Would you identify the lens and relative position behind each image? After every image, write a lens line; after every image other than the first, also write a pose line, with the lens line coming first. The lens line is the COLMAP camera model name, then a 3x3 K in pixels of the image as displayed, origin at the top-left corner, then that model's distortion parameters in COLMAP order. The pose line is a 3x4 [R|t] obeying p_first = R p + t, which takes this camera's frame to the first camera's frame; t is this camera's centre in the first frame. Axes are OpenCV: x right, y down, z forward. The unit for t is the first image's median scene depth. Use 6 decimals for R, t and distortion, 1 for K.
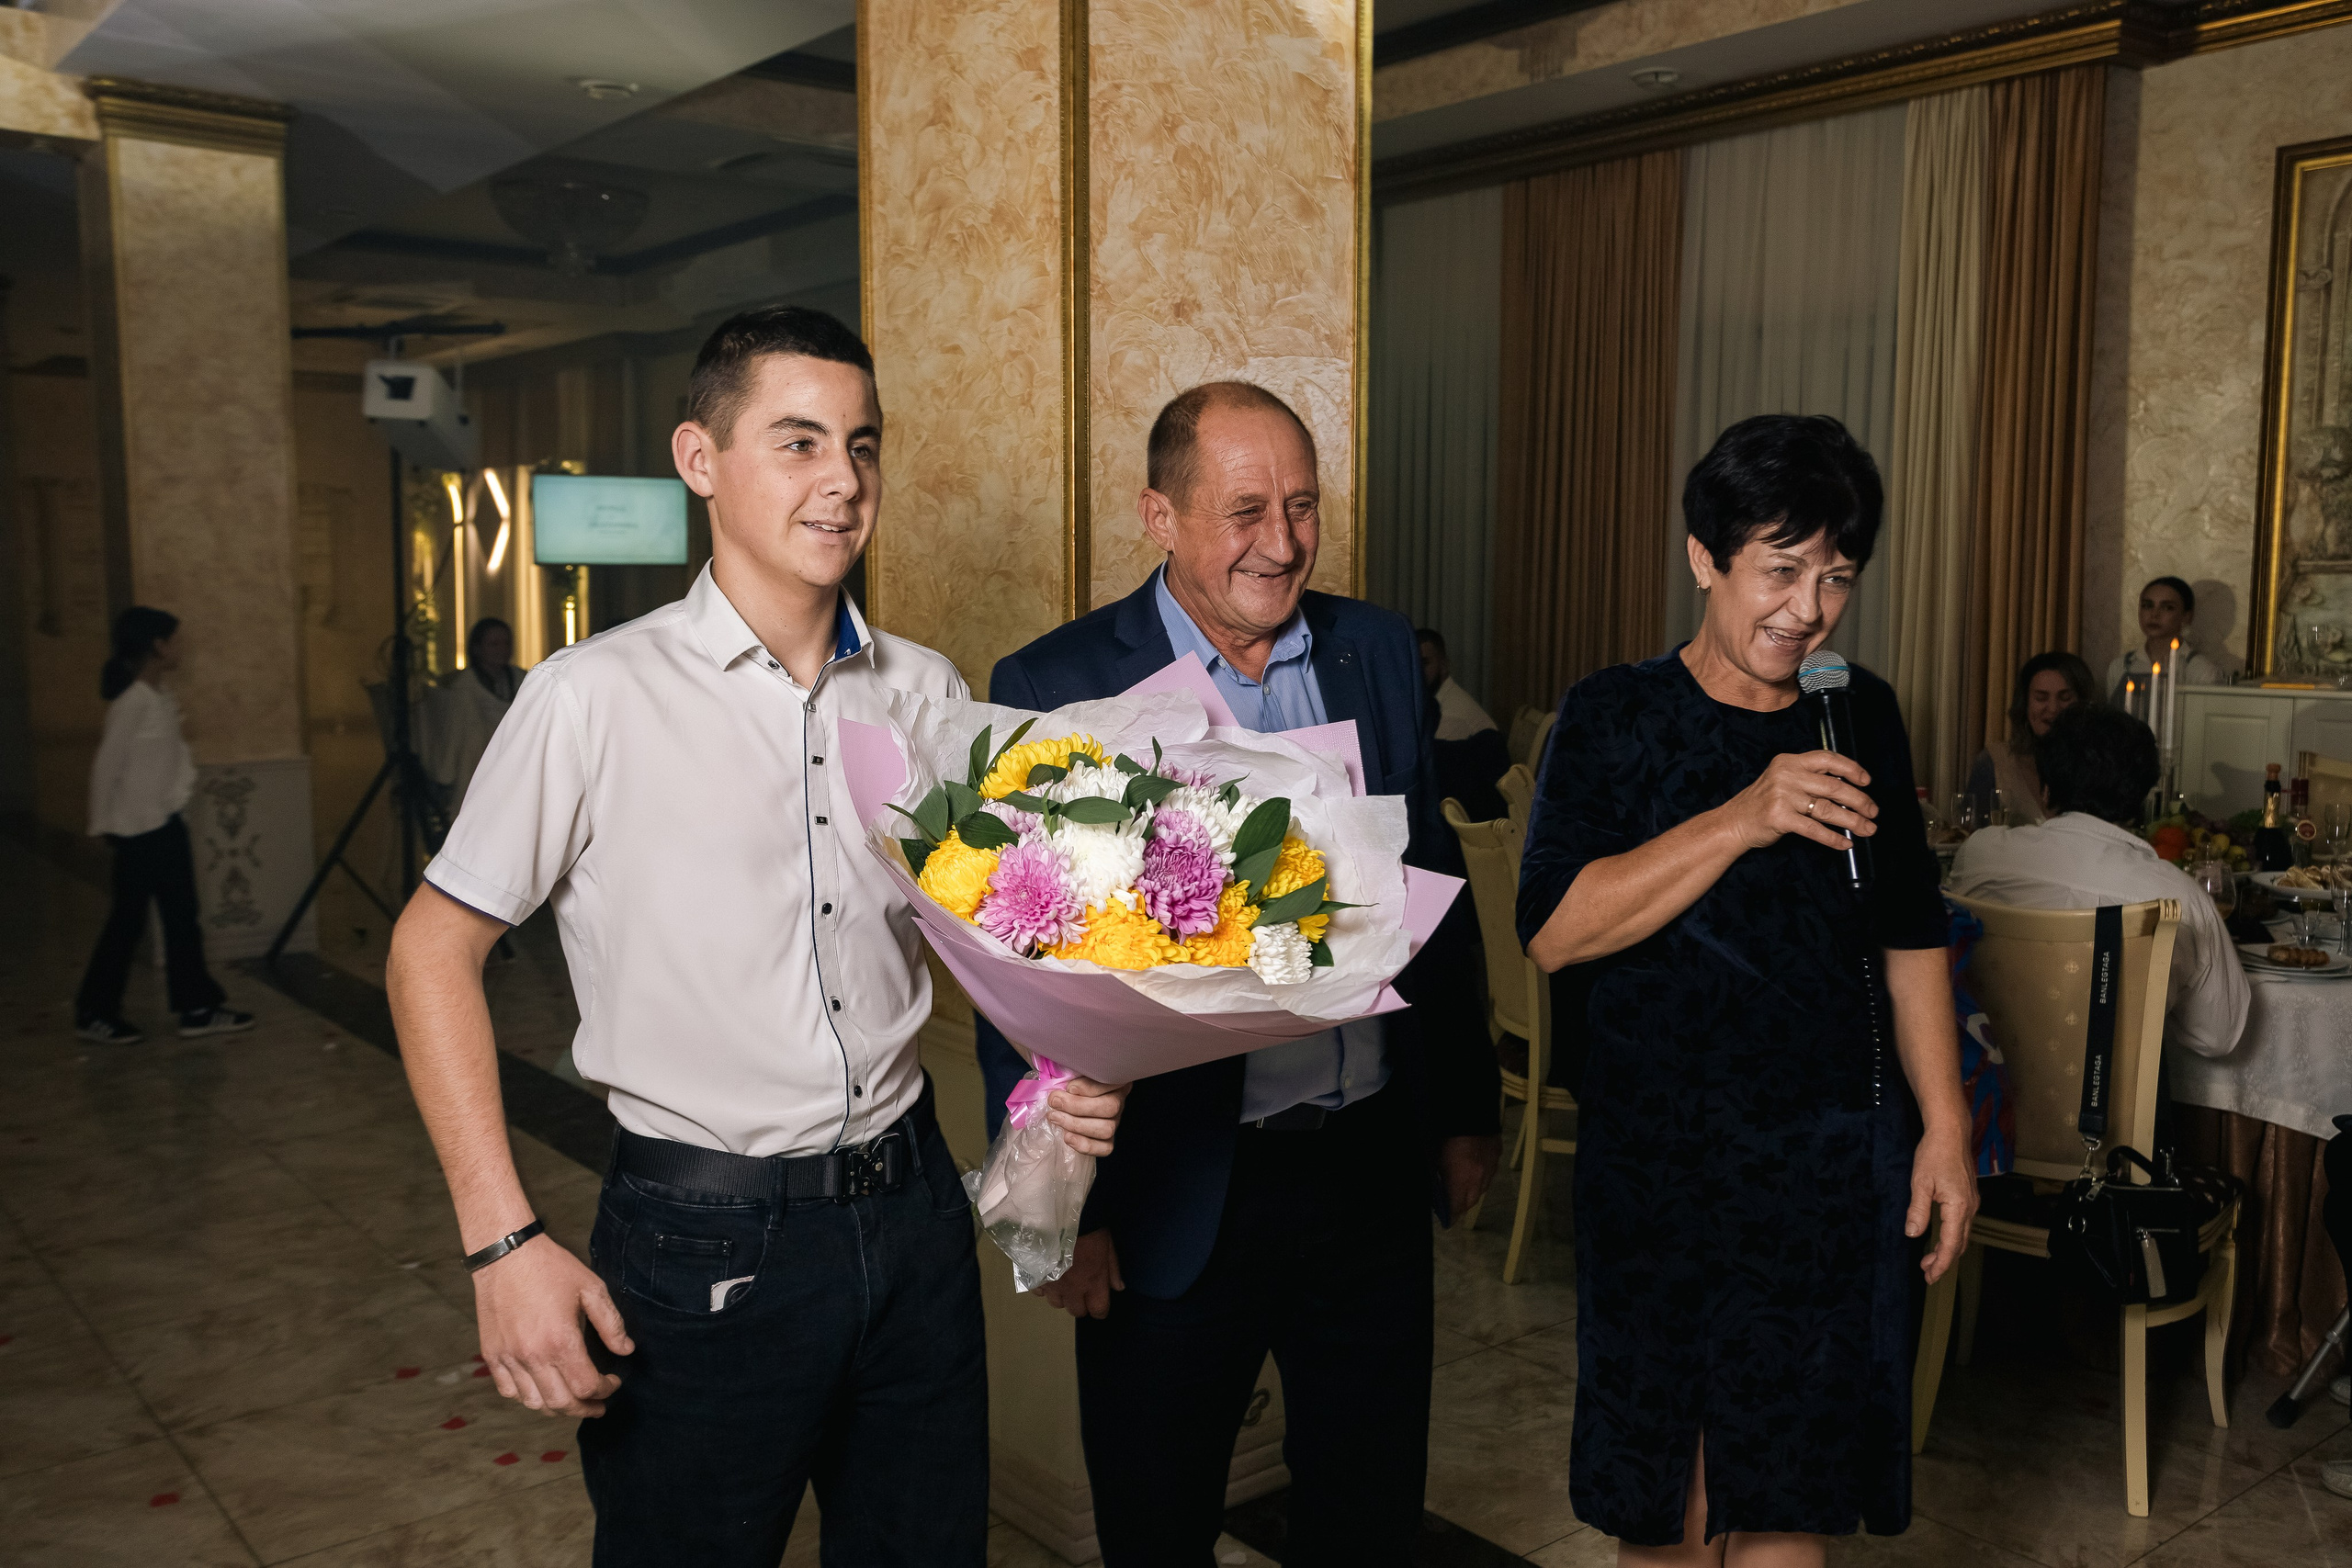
lens RADIAL K [[2014.5, 0, 1192.3], [0, 2014.5, 781.0], [0, 0, 1]] dist [-0.014634, 0.060589]
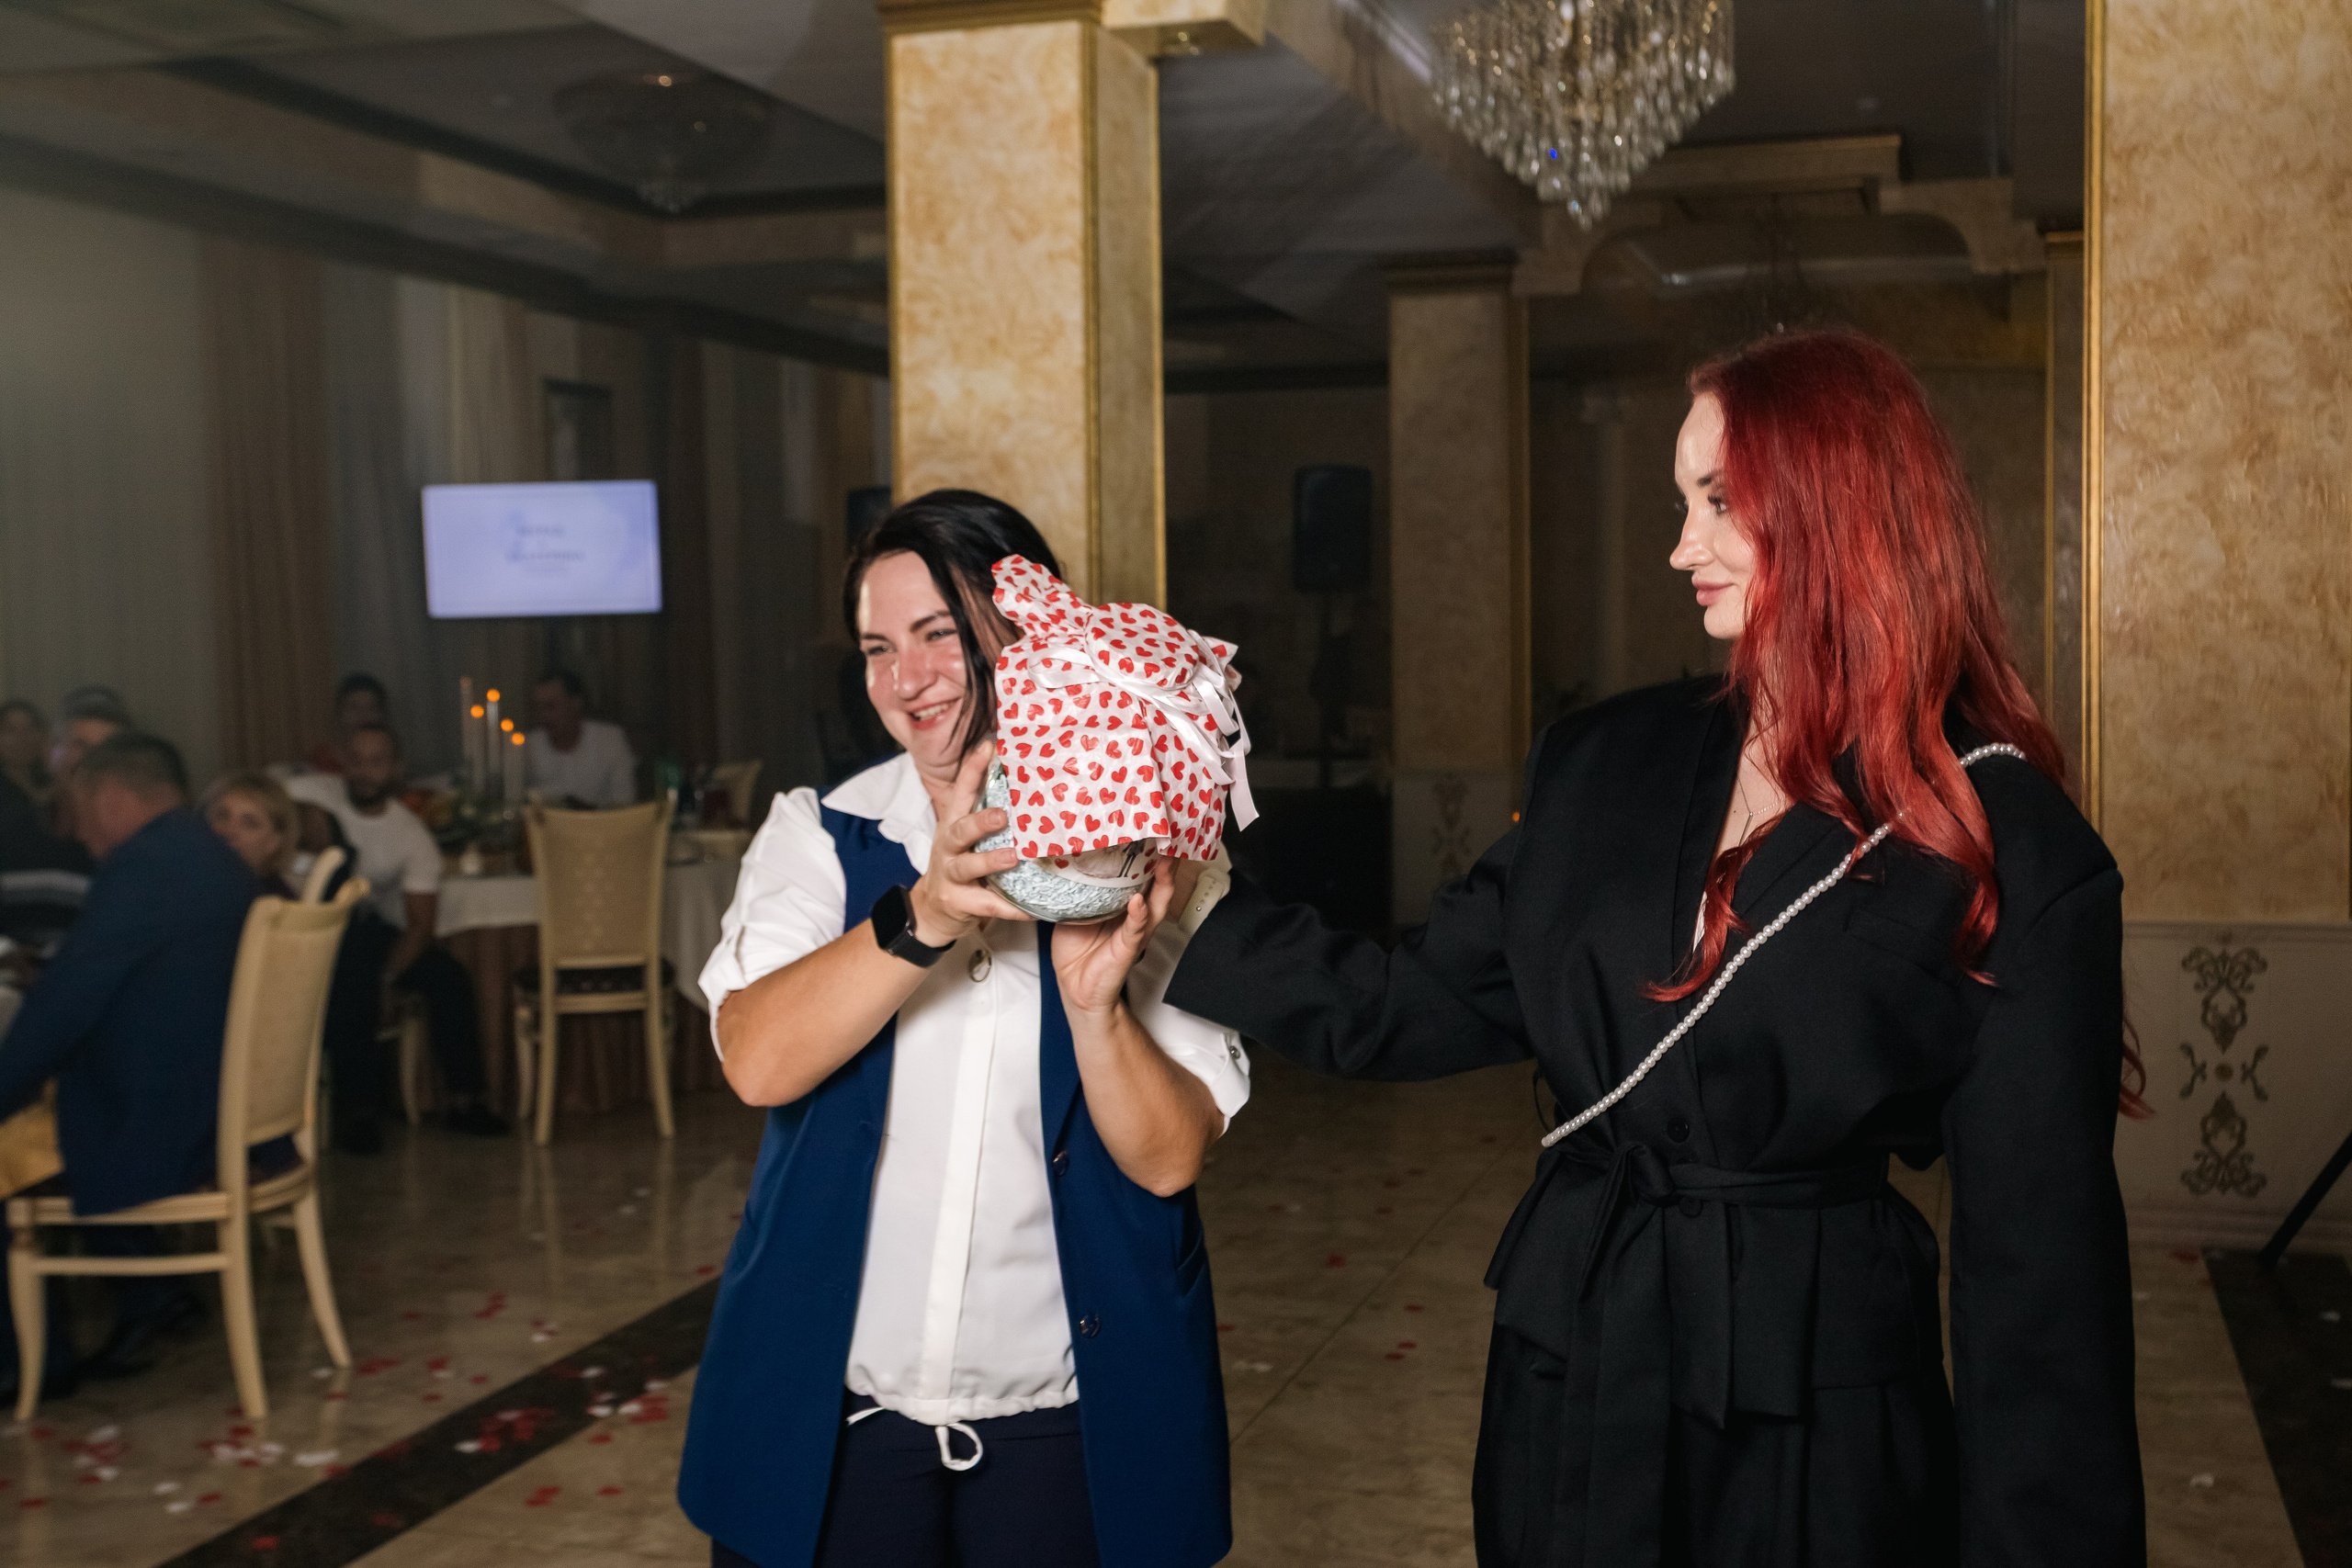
lens RADIAL K [[2566.4, 0, 1196.3], [0, 2566.4, 771.3], [0, 0, 1]] dist [-0.014744, 0.110939]
pose [[0.551888, 0.035922, -0.833144, -0.019465], [-0.069258, 0.997595, -0.002865, -0.070032], [0.831037, 0.059283, 0.553048, 0.718715]]
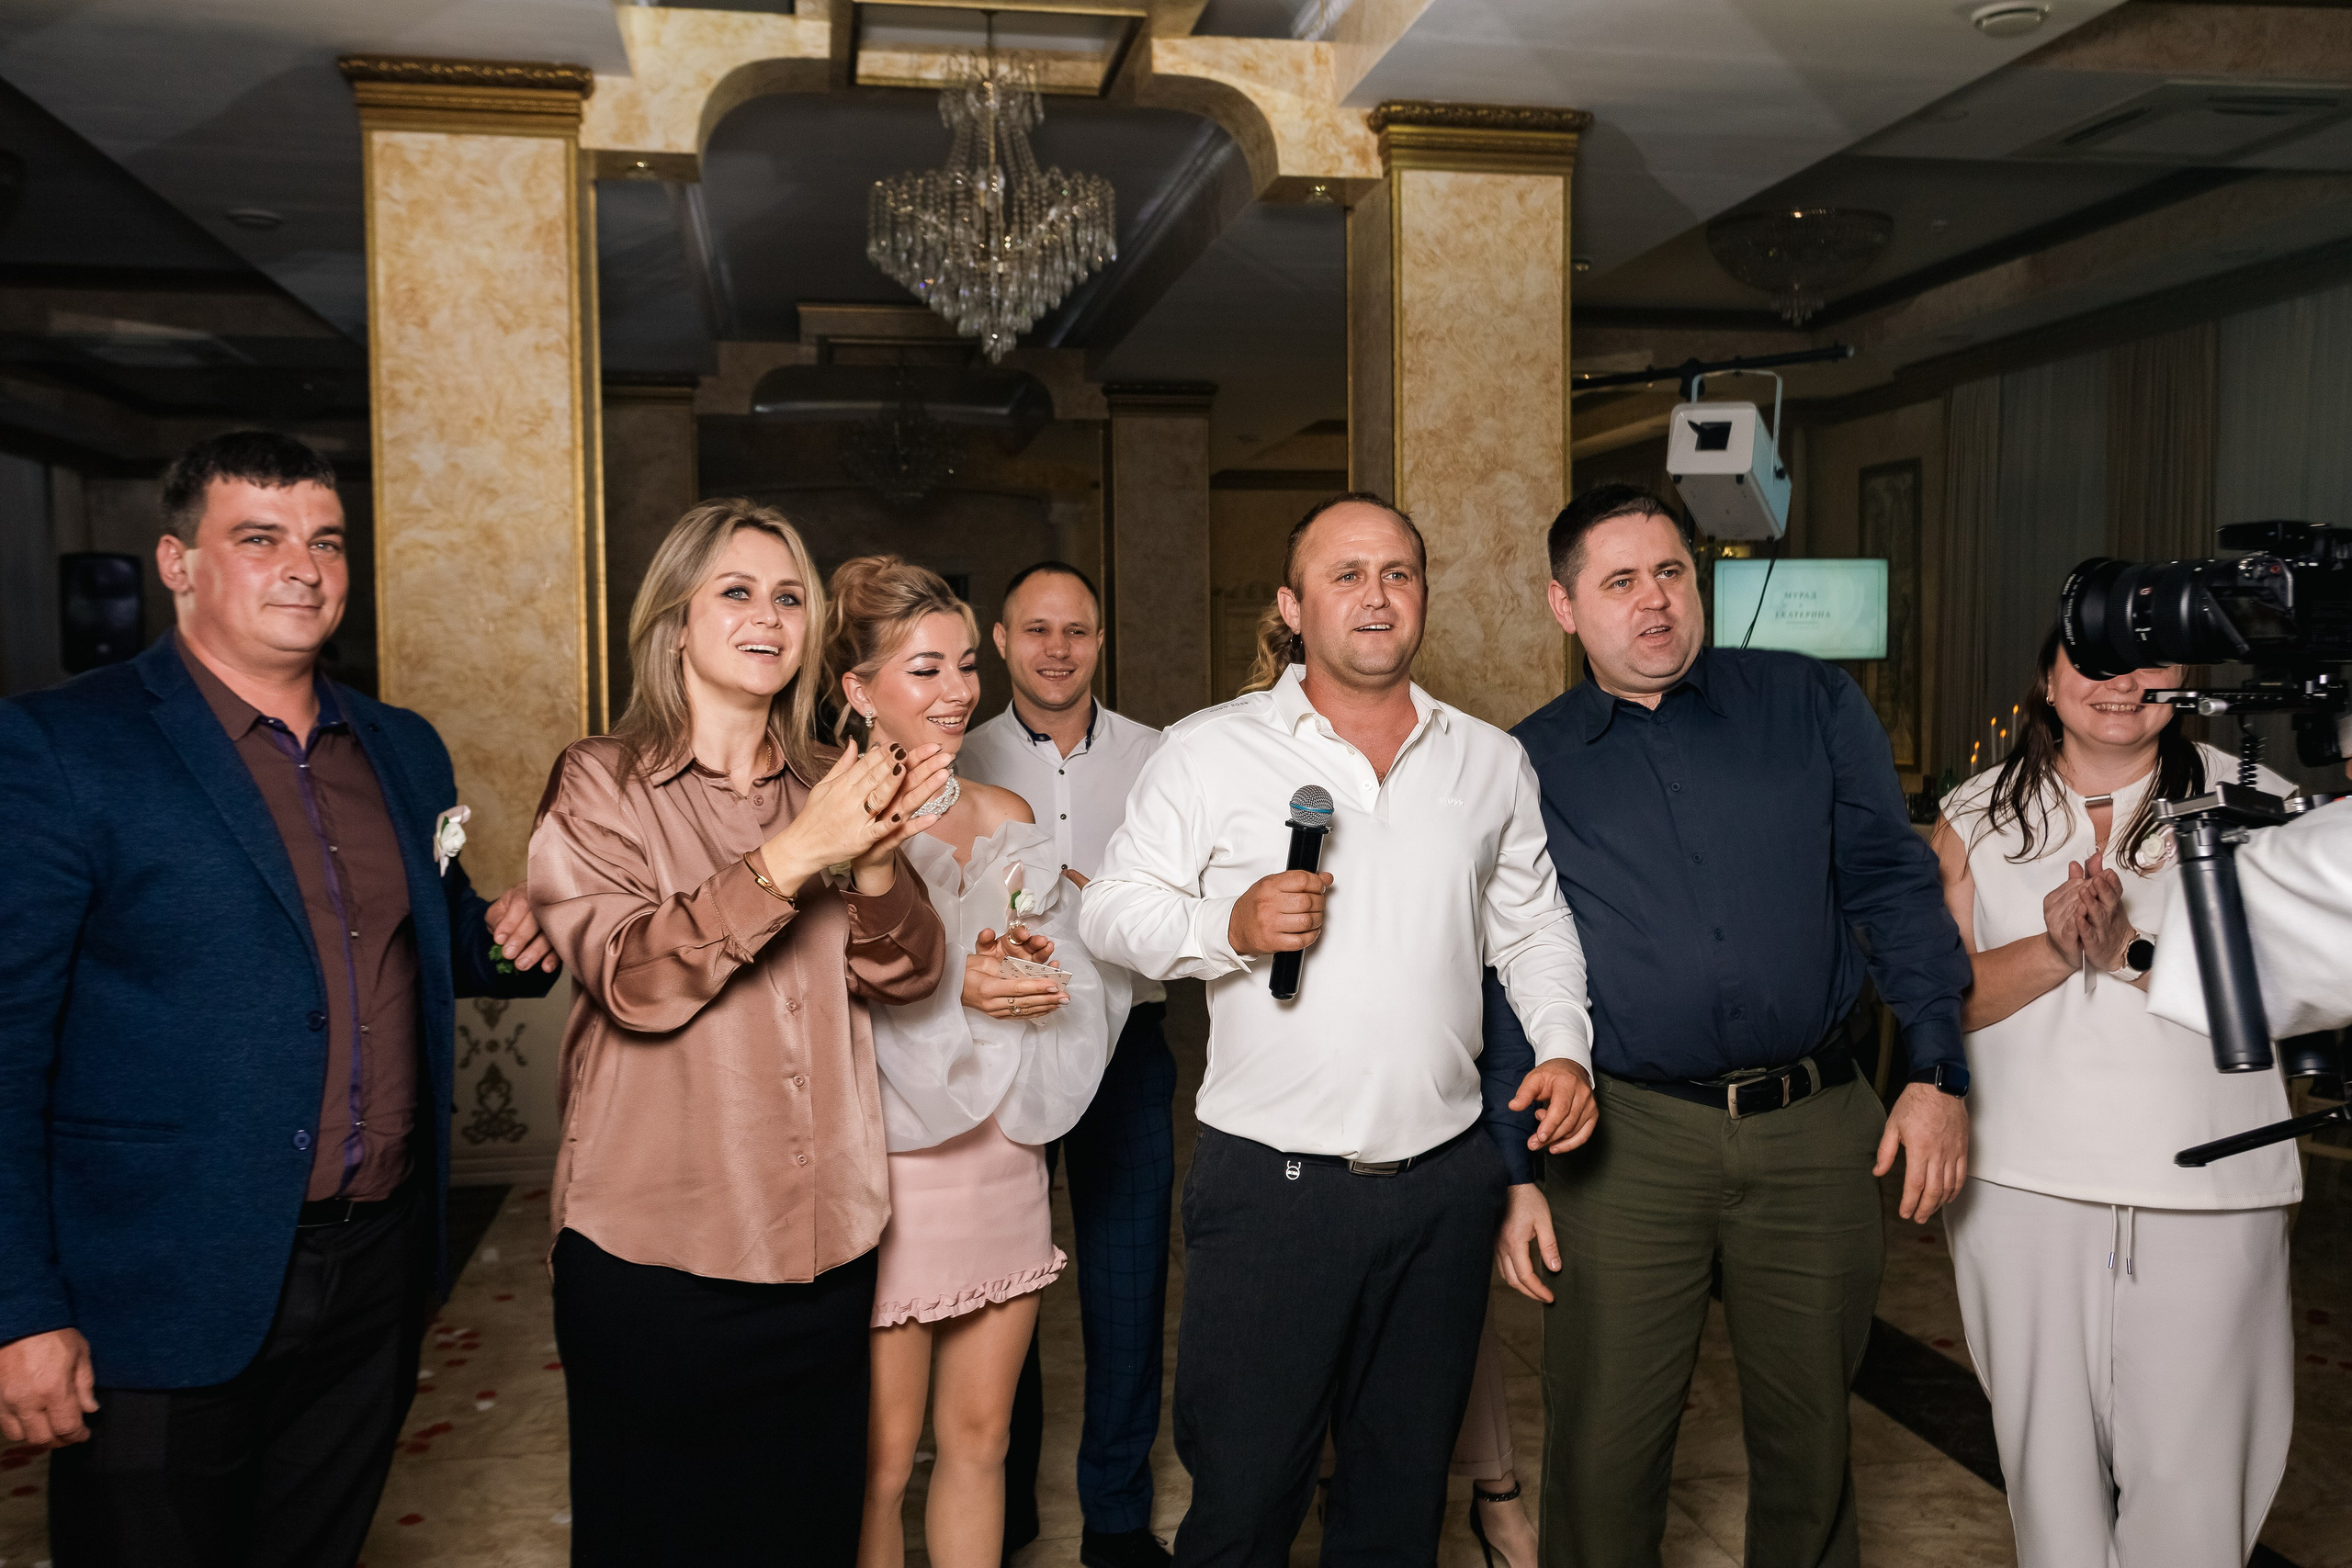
lens RADIAL K [[2014.5, 0, 1192.3], [0, 2014.5, 781.0], [0, 0, 1]] dist [-0.014634, 0.060589]
pose [[0.880568, 0.011199, -0.473788, -0.433639], [-0.034597, 0.998572, -0.040697, -0.043800], [0.472656, 0.052228, 0.879698, 0.465836]]
